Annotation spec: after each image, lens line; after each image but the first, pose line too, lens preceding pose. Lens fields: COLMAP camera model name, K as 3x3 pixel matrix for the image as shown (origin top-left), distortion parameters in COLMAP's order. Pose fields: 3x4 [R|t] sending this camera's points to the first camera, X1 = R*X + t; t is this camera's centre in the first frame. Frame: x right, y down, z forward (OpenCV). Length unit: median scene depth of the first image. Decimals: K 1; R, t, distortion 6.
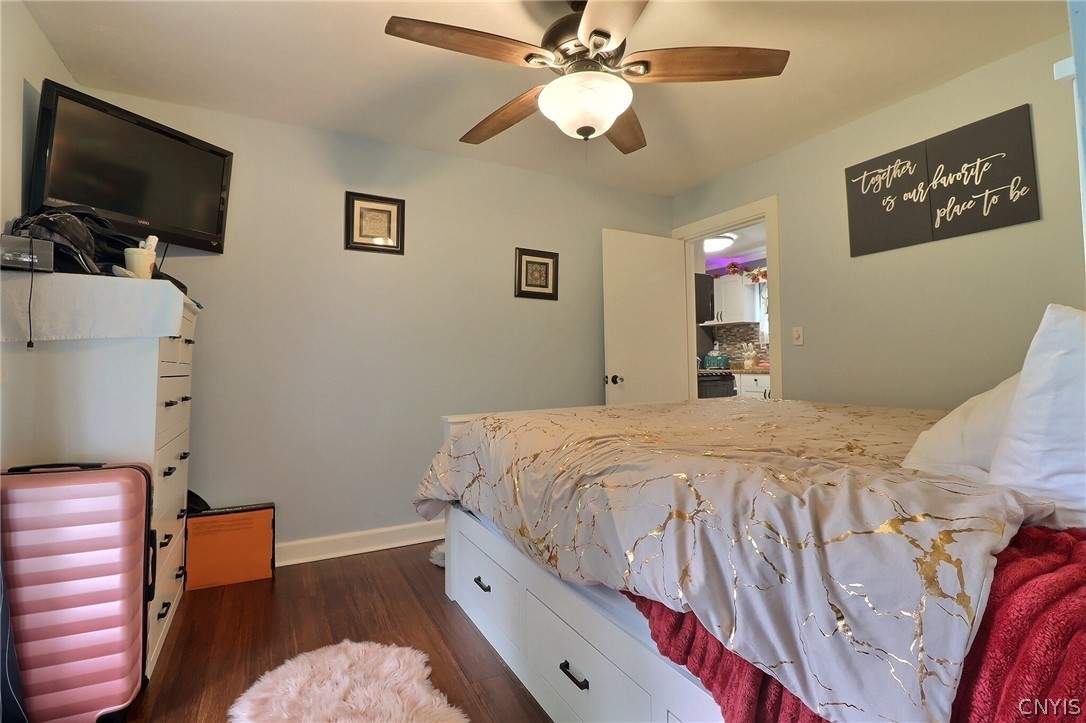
lens RADIAL K [[505.5, 0, 542.4], [0, 505.5, 358.2], [0, 0, 1]] dist [-0.016280, -0.004364]
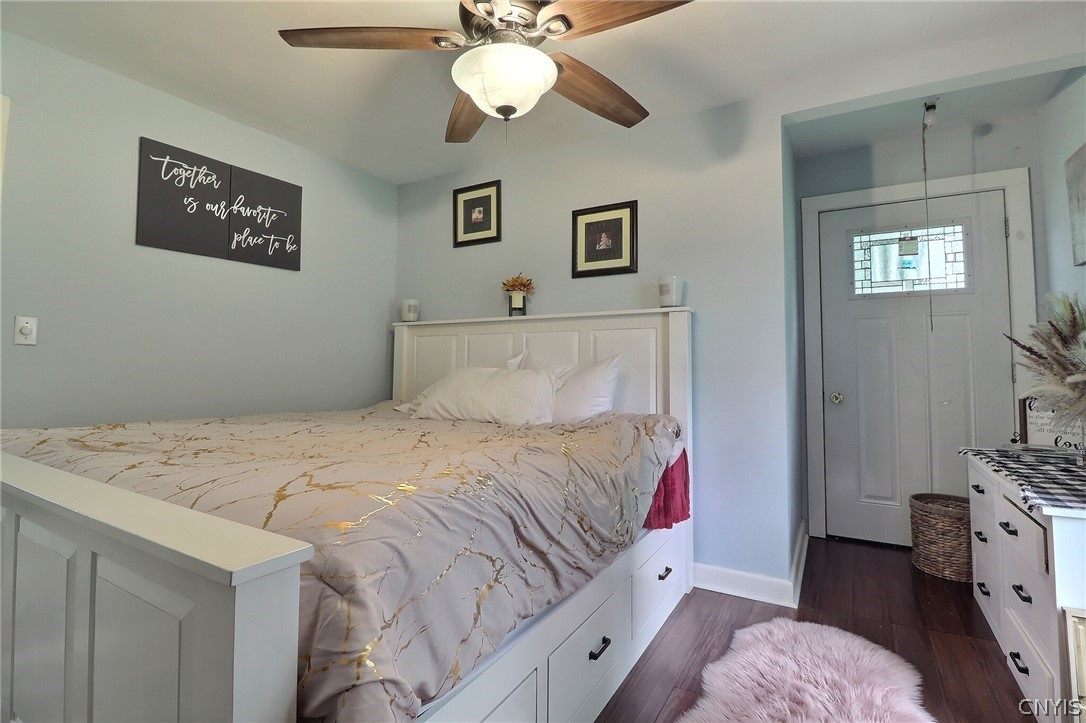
lens RADIAL K [[505.5, 0, 545.0], [0, 505.5, 357.6], [0, 0, 1]] dist [-0.016280, -0.004364]
pose [[-0.517626, 0.021391, 0.855340, -0.498857], [-0.012772, 0.999383, -0.032723, 0.003032], [-0.855512, -0.027862, -0.517033, 0.982847]]
